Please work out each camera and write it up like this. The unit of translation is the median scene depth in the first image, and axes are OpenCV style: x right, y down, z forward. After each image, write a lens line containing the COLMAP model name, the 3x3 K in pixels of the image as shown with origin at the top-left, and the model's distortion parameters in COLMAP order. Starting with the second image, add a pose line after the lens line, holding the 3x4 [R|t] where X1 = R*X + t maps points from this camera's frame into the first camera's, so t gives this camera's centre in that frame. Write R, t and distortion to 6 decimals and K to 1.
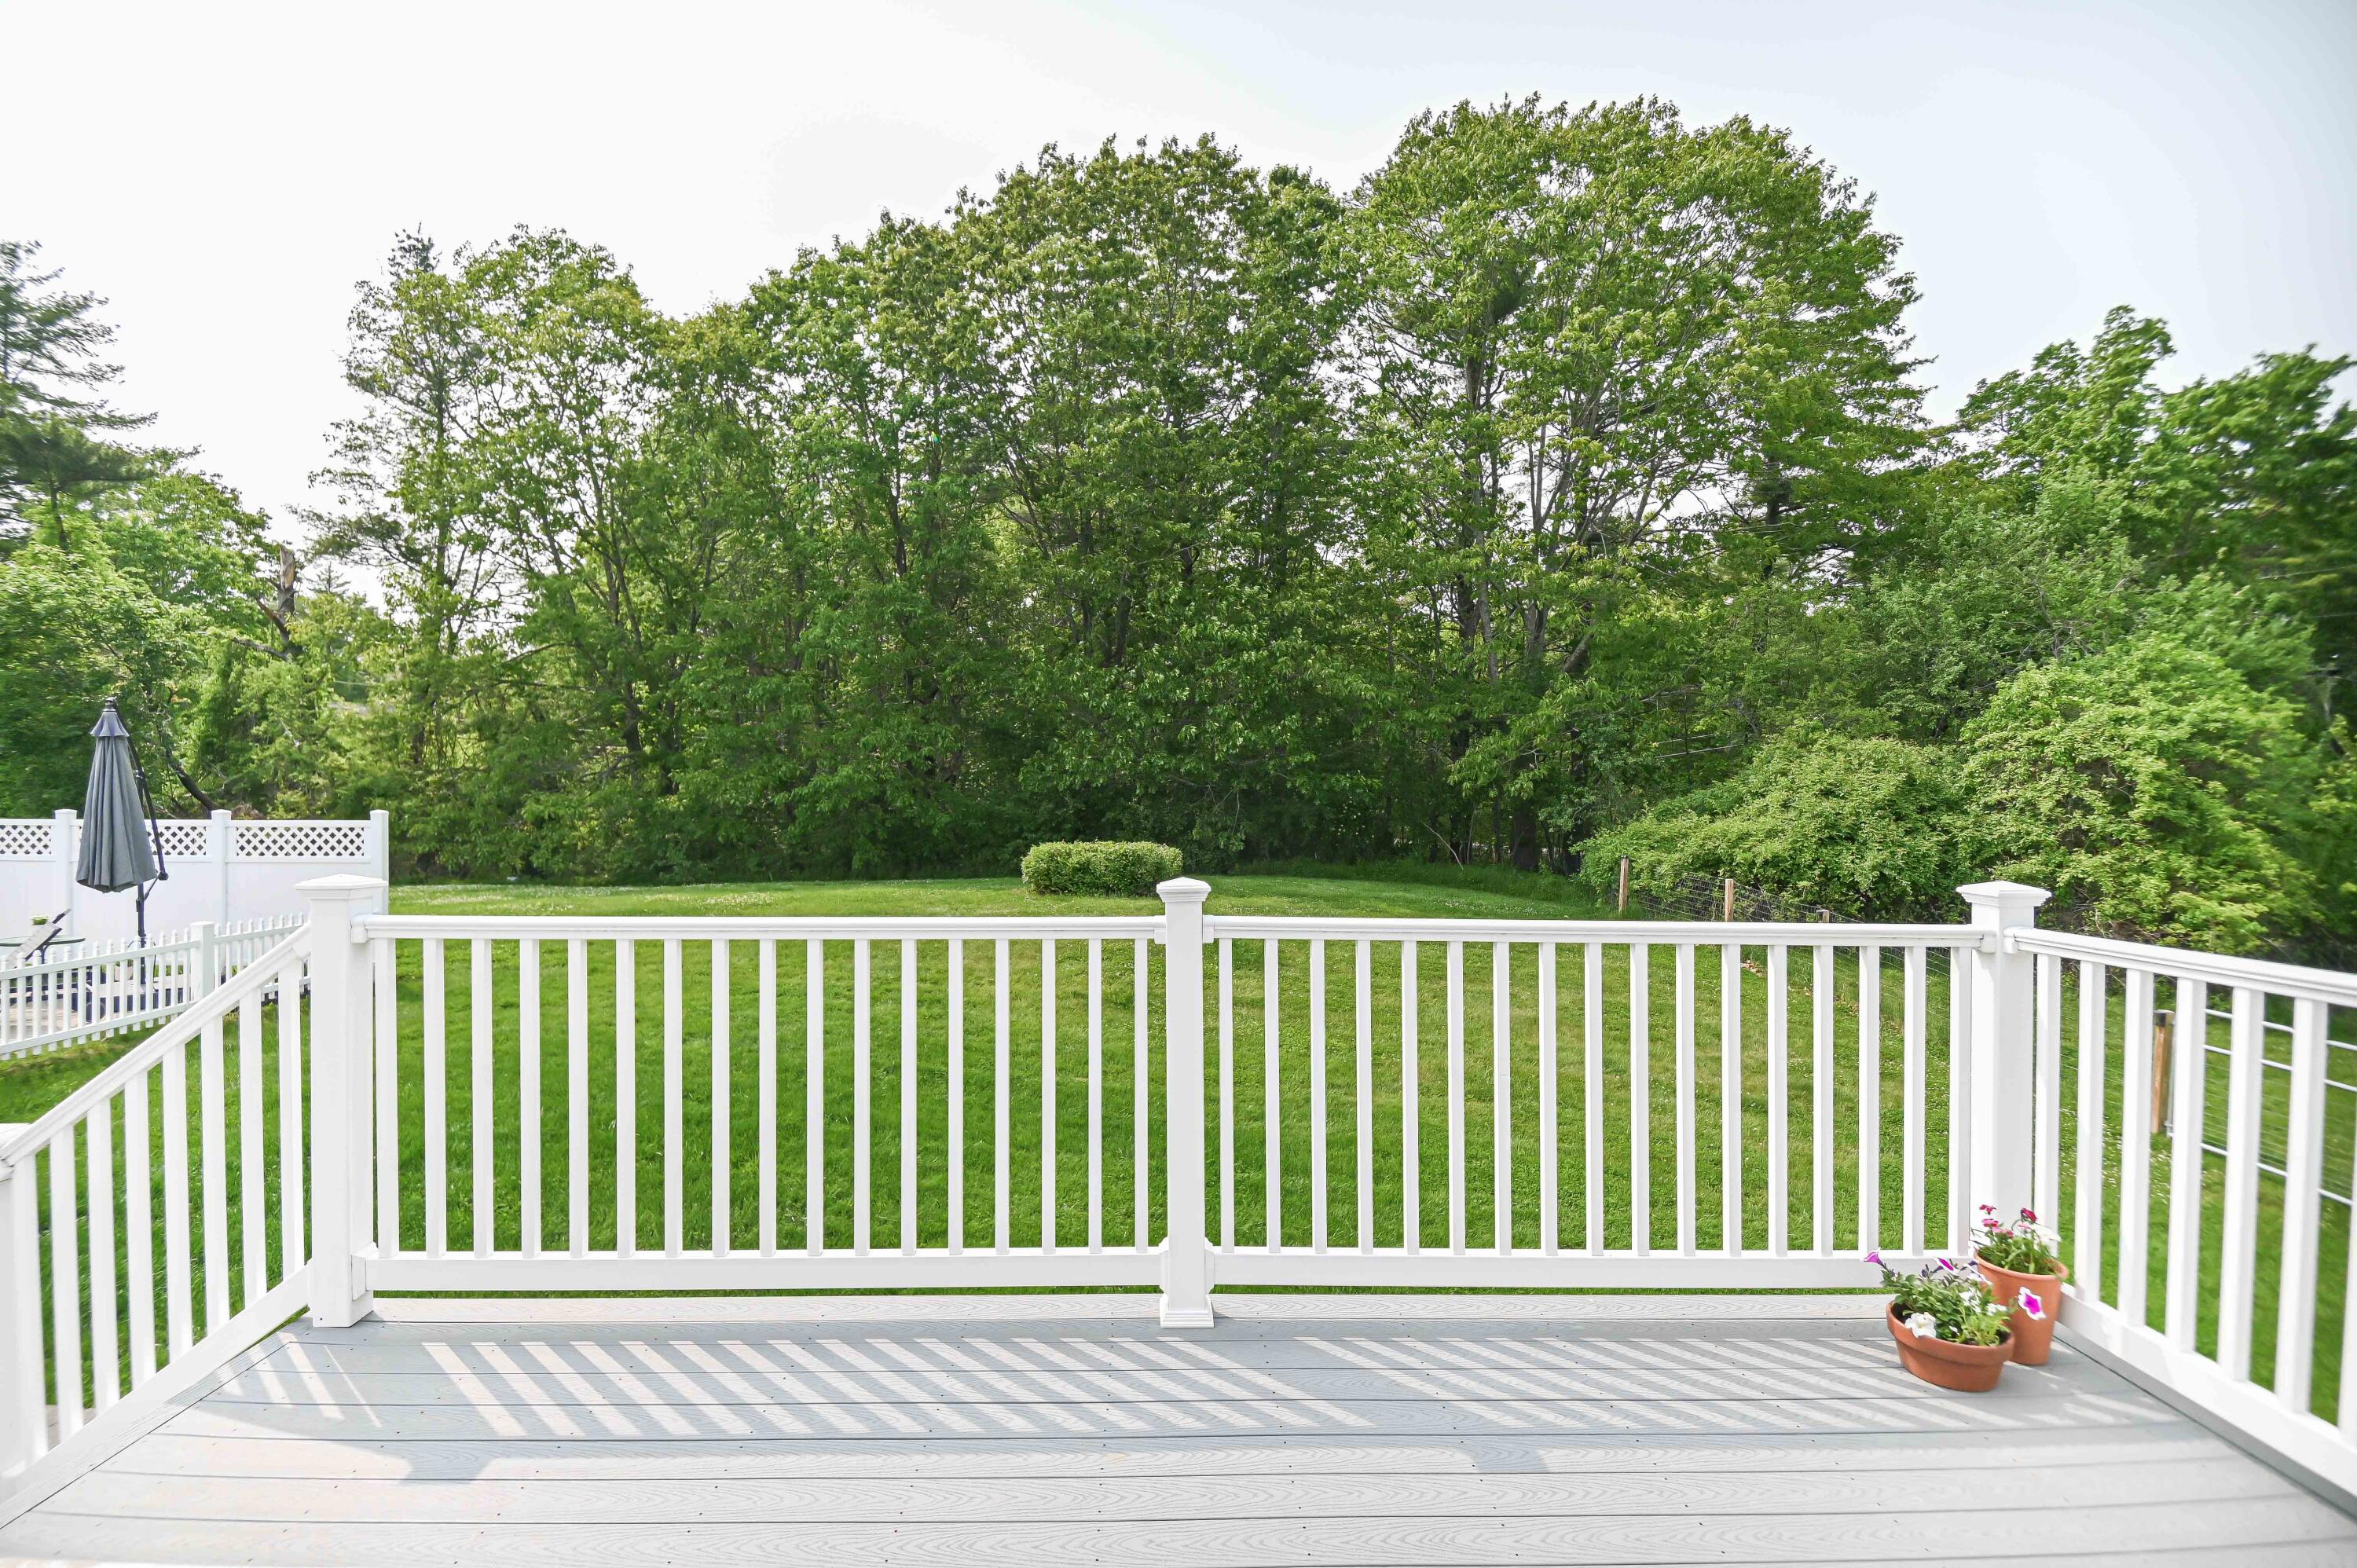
lens RADIAL K [[1067.8, 0, 1181.3], [0, 1067.8, 816.0], [0, 0, 1]] dist [0.003957, -0.011294]
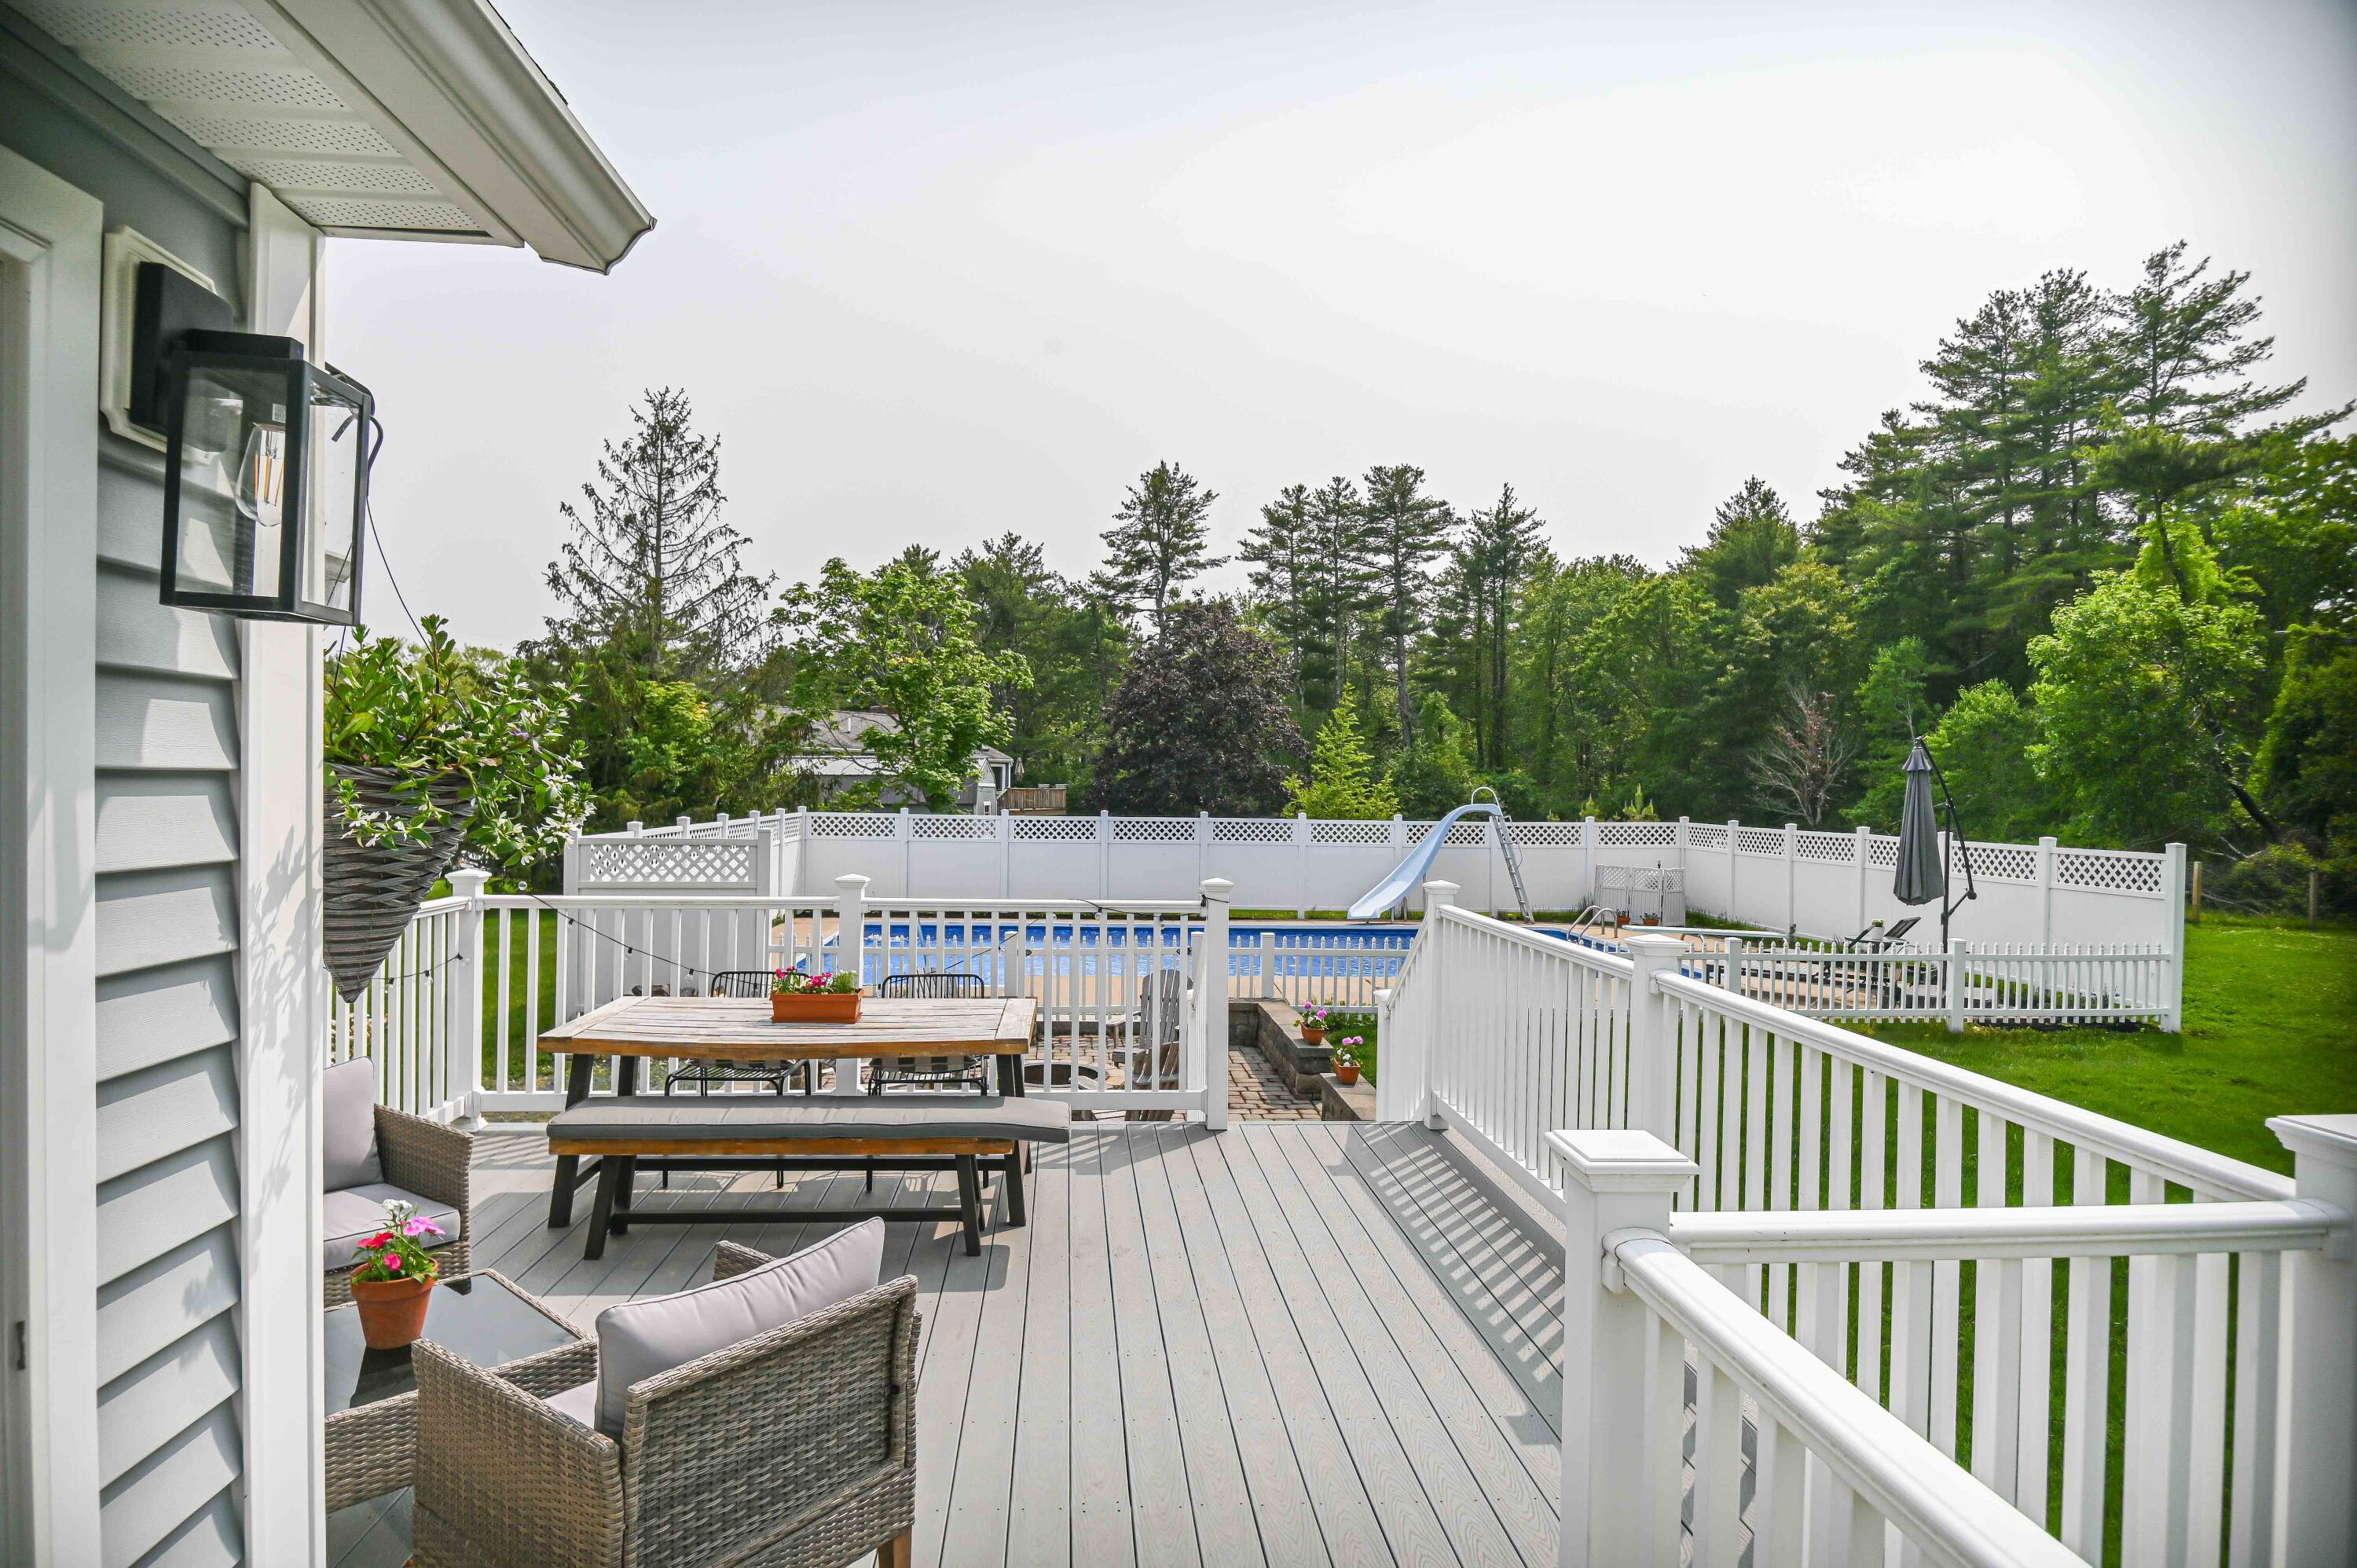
lens RADIAL K [[1303.5, 0, 1151.7], [0, 1303.5, 809.5], [0, 0, 1]] dist [0.009525, -0.022659]
pose [[0.026554, 0.012804, -0.999565, 0.123032], [-0.033201, 0.999378, 0.011920, -0.006622], [0.999096, 0.032870, 0.026963, 0.040118]]
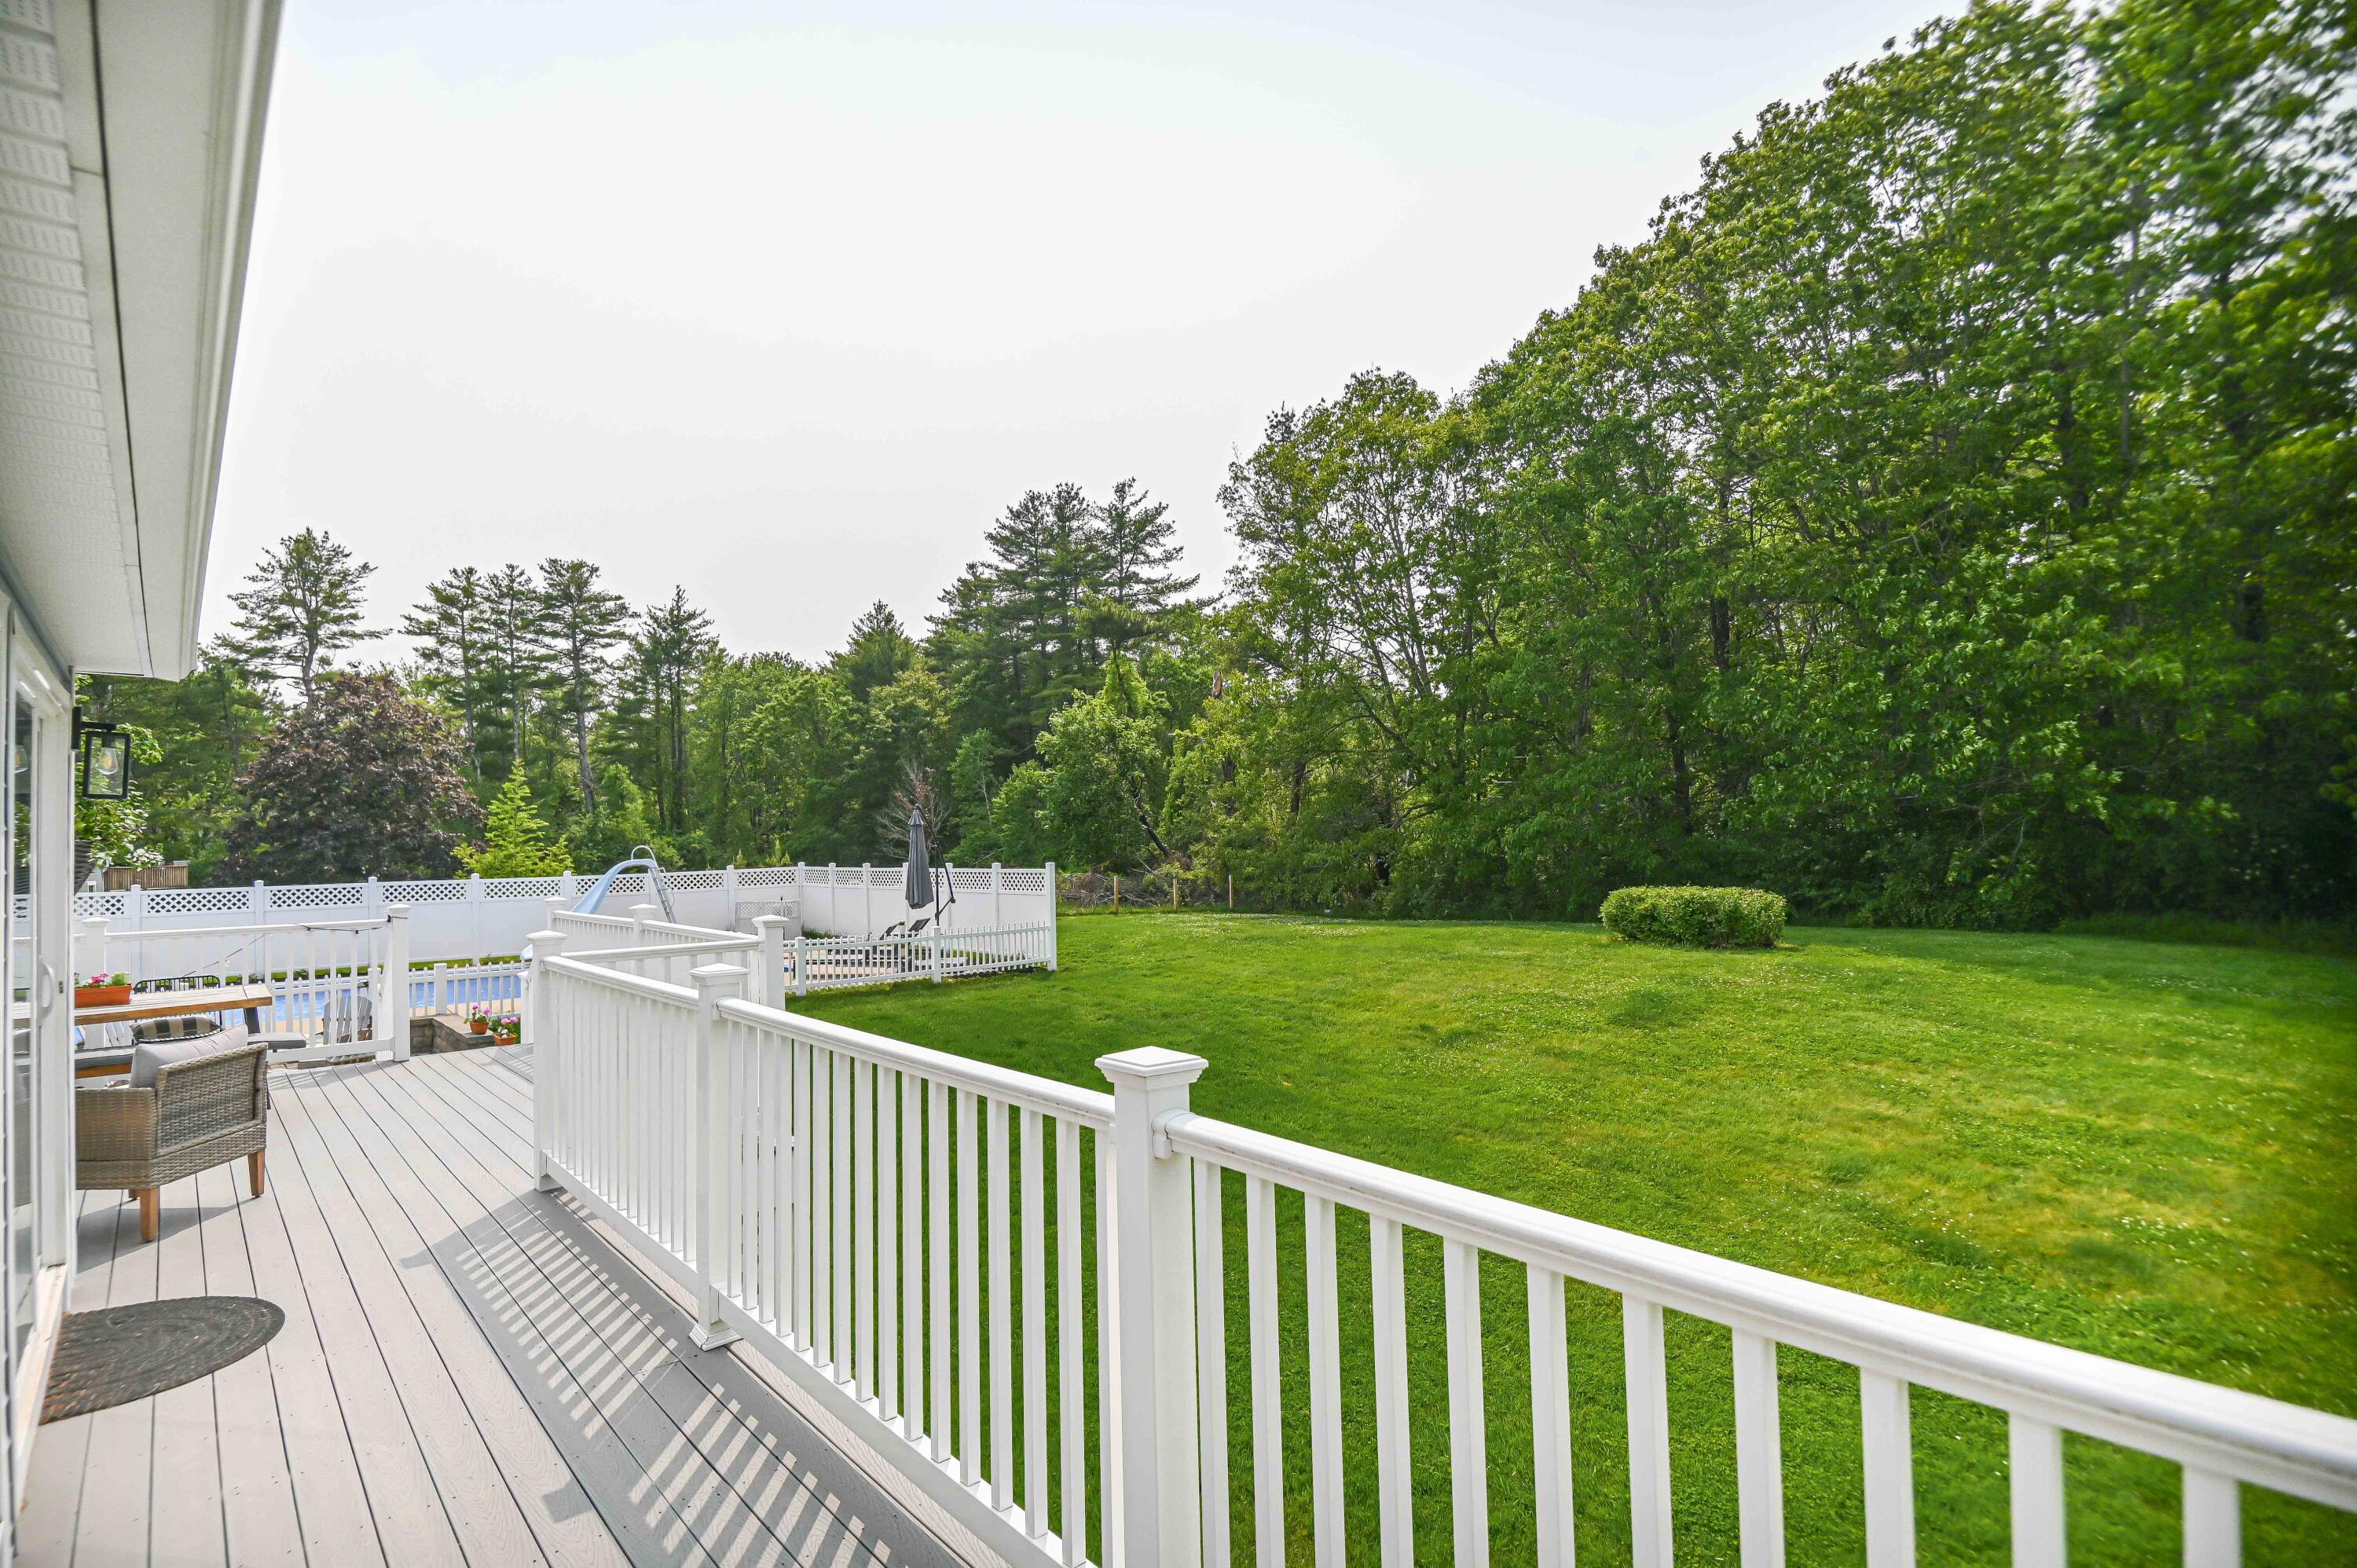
lens RADIAL K [[1138.8, 0, 1158.9], [0, 1138.8, 806.8], [0, 0, 1]] dist [0.026458, -0.028254]
pose [[0.623779, -0.043348, -0.780398, 0.258020], [0.011490, 0.998862, -0.046299, -0.002717], [0.781516, 0.019914, 0.623567, 0.026069]]
